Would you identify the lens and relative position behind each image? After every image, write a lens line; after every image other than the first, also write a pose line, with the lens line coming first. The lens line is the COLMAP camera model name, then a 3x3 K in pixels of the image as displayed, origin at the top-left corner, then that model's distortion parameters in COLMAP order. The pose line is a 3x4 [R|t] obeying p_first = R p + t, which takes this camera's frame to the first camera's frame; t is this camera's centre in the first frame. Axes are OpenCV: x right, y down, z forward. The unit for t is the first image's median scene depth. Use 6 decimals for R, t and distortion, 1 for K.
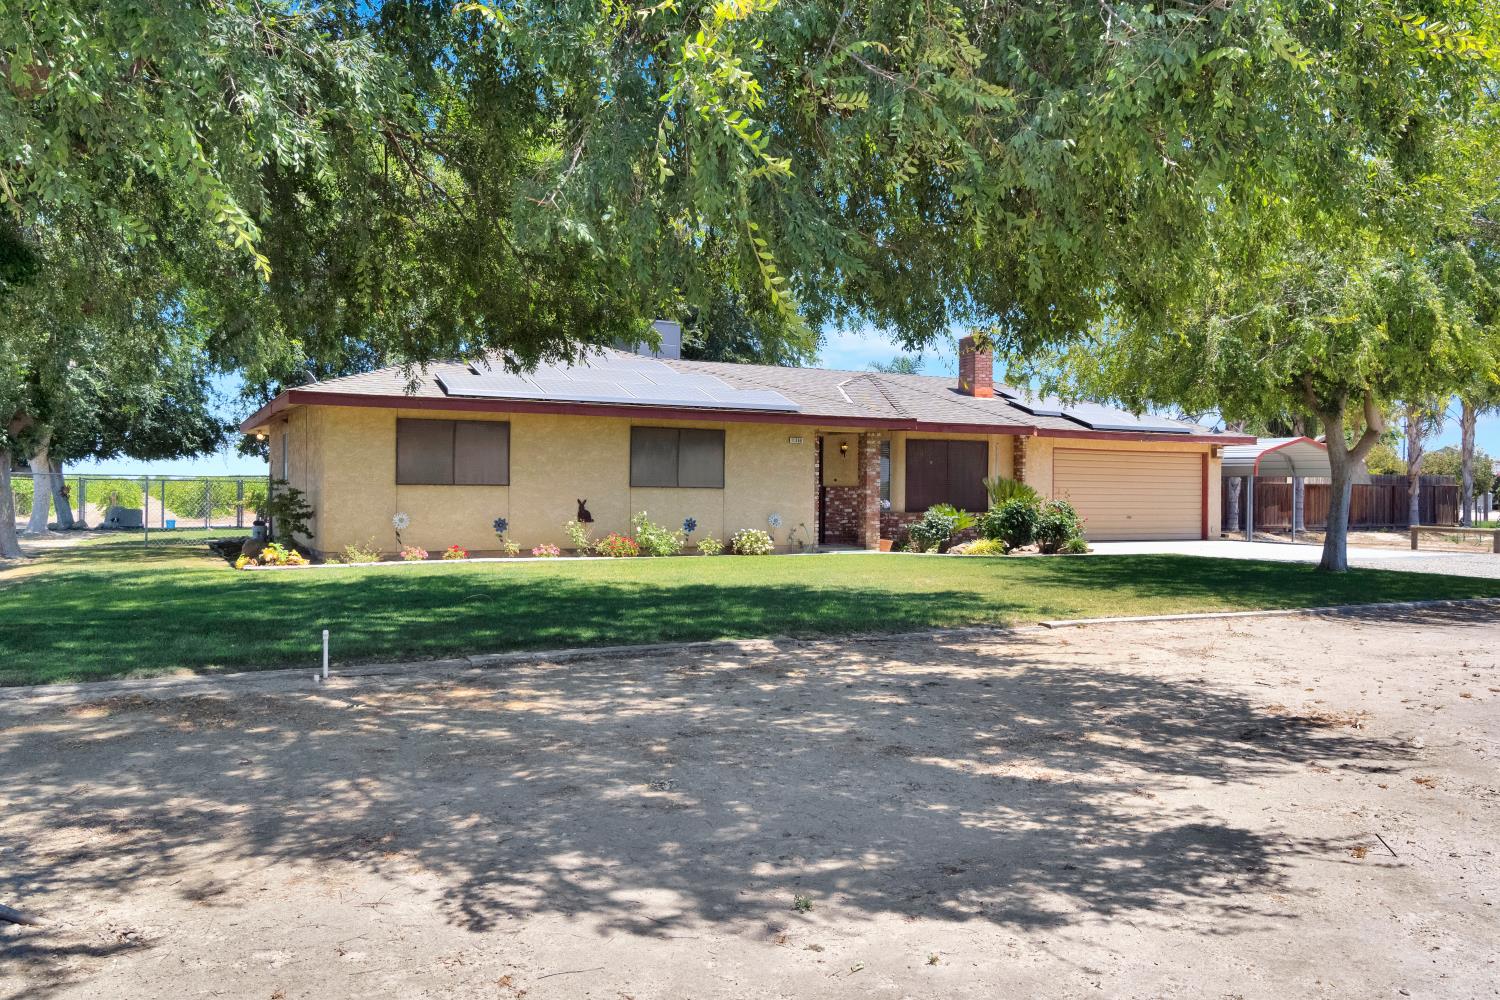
lens RADIAL K [[1142.5, 0, 745.9], [0, 1142.5, 499.8], [0, 0, 1]] dist [0.006908, 0.000215]
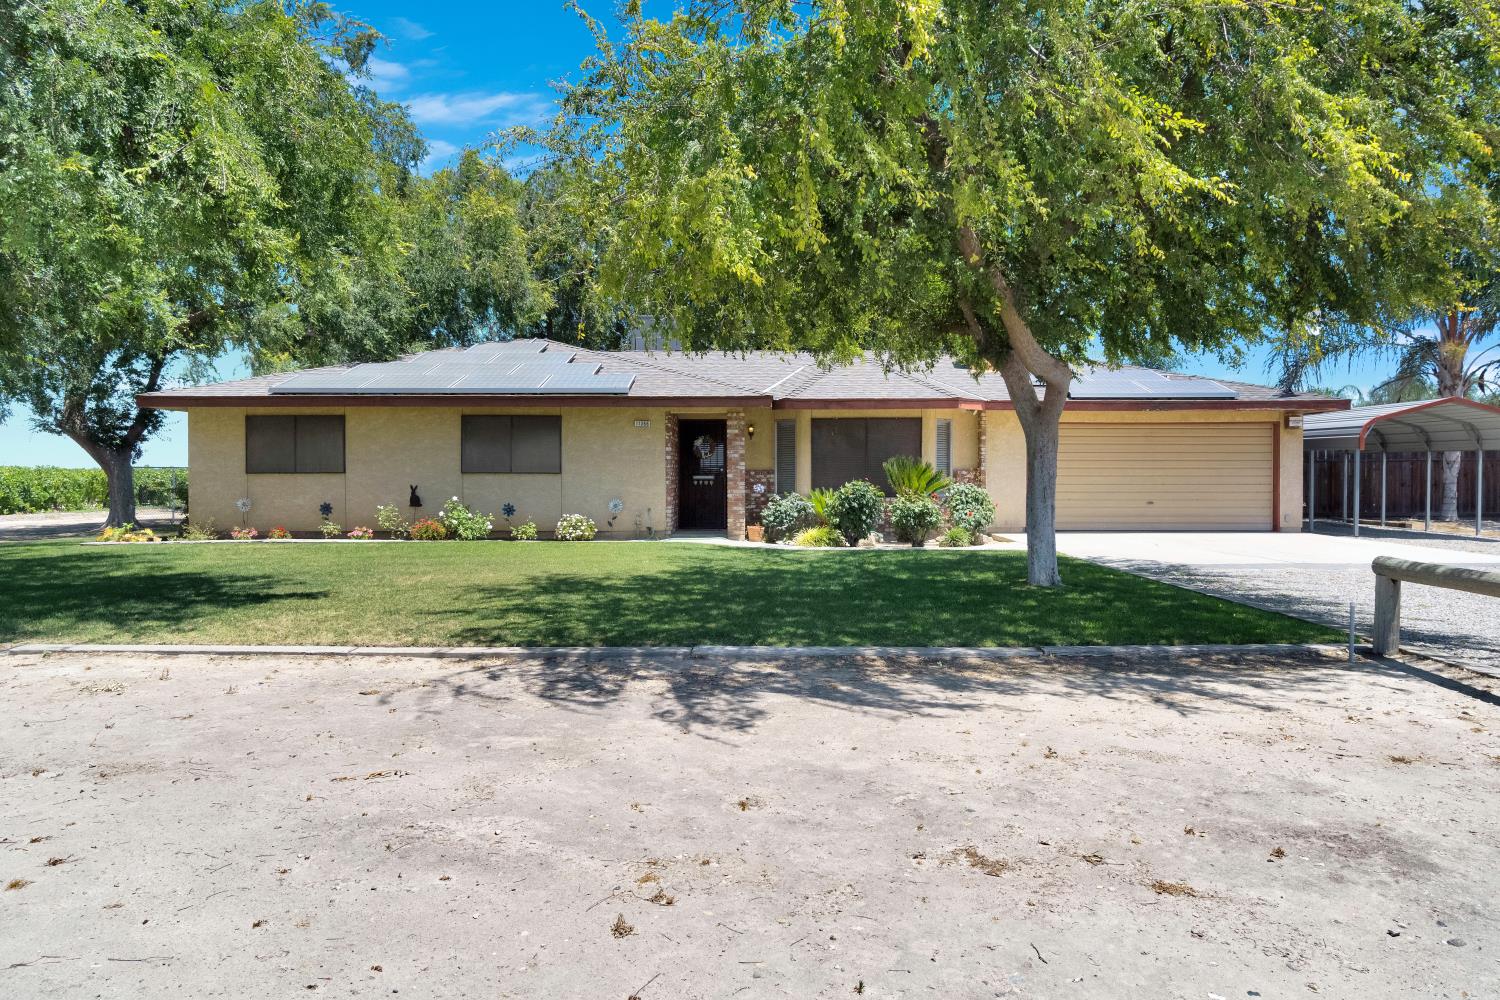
lens RADIAL K [[953.7, 0, 751.0], [0, 953.7, 490.3], [0, 0, 1]] dist [-0.003268, -0.000470]
pose [[0.889655, -0.002270, -0.456627, 0.521932], [0.005182, 0.999973, 0.005126, 0.001293], [0.456603, -0.006926, 0.889644, 0.335419]]
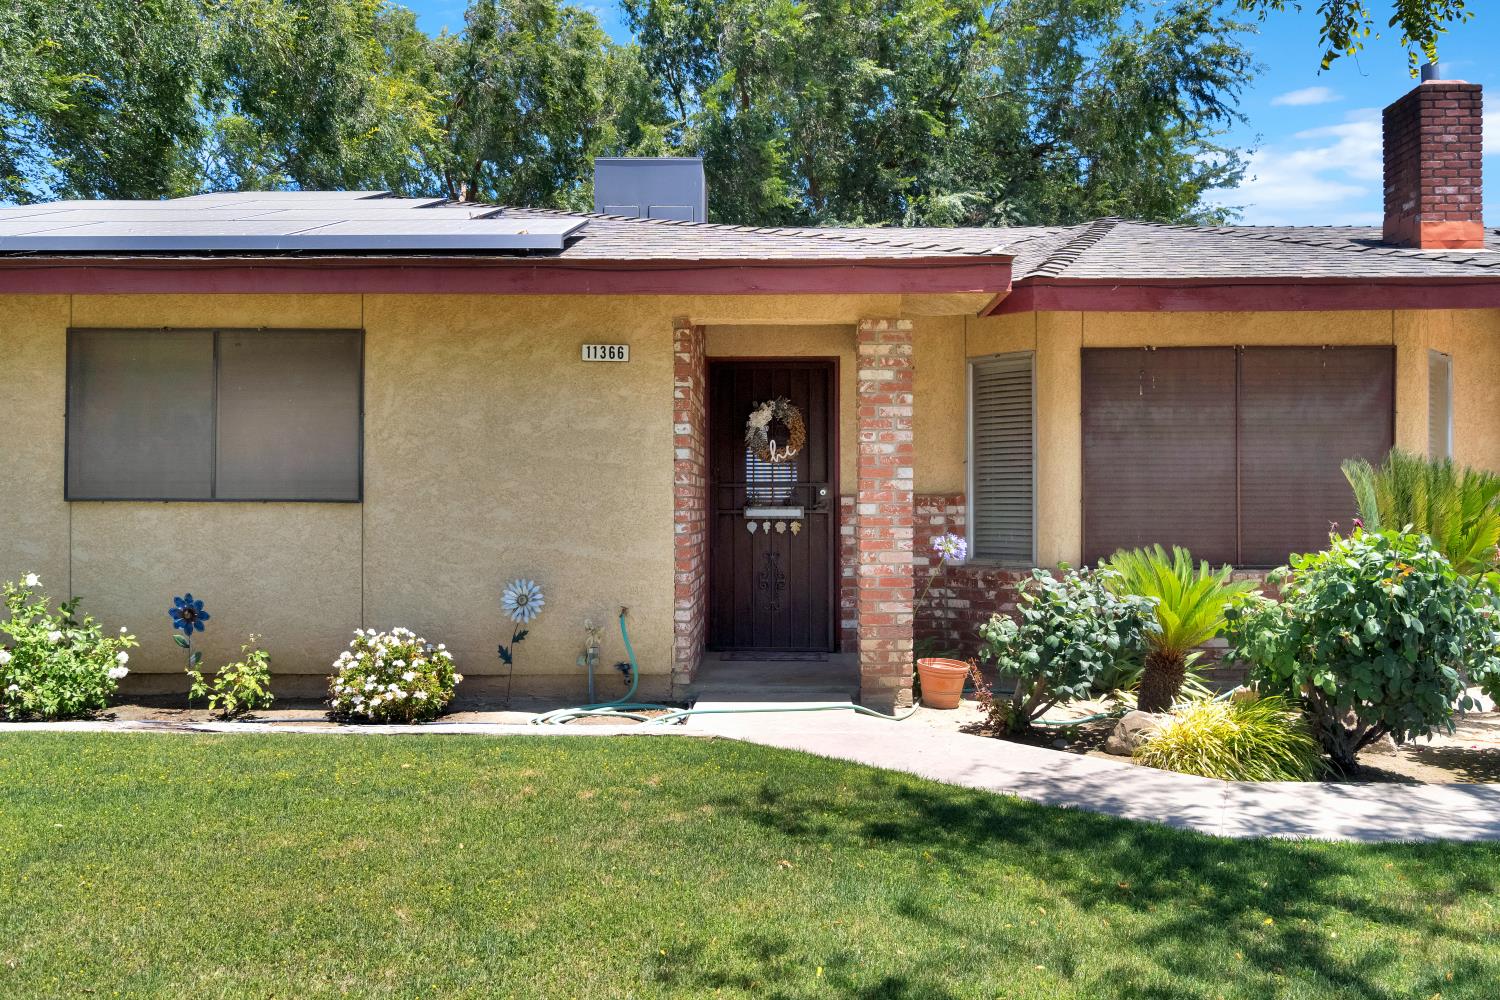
lens RADIAL K [[1142.5, 0, 757.4], [0, 1142.5, 508.7], [0, 0, 1]] dist [0.006908, 0.000215]
pose [[0.884500, -0.007758, -0.466476, 0.245402], [0.003498, 0.999944, -0.009999, -0.004406], [0.466527, 0.007212, 0.884477, 0.769641]]
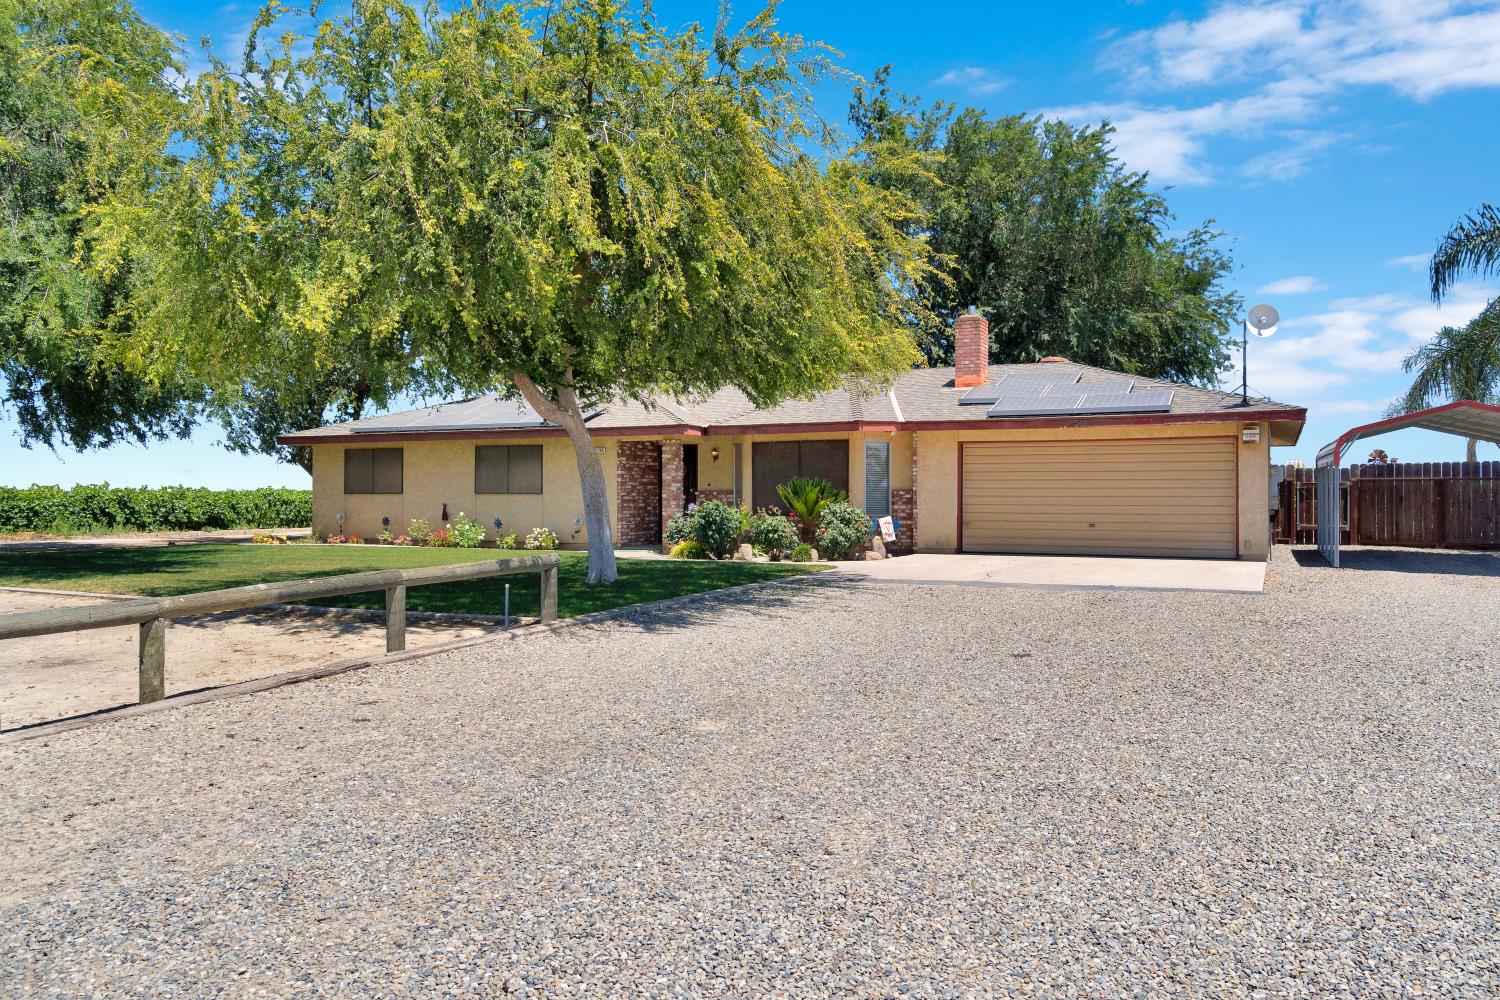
lens RADIAL K [[1101.7, 0, 752.4], [0, 1101.7, 498.6], [0, 0, 1]] dist [0.005556, 0.000358]
pose [[0.606029, -0.008135, -0.795401, 1.048930], [-0.001952, 0.999929, -0.011714, 0.008161], [0.795440, 0.008652, 0.605971, 0.485655]]
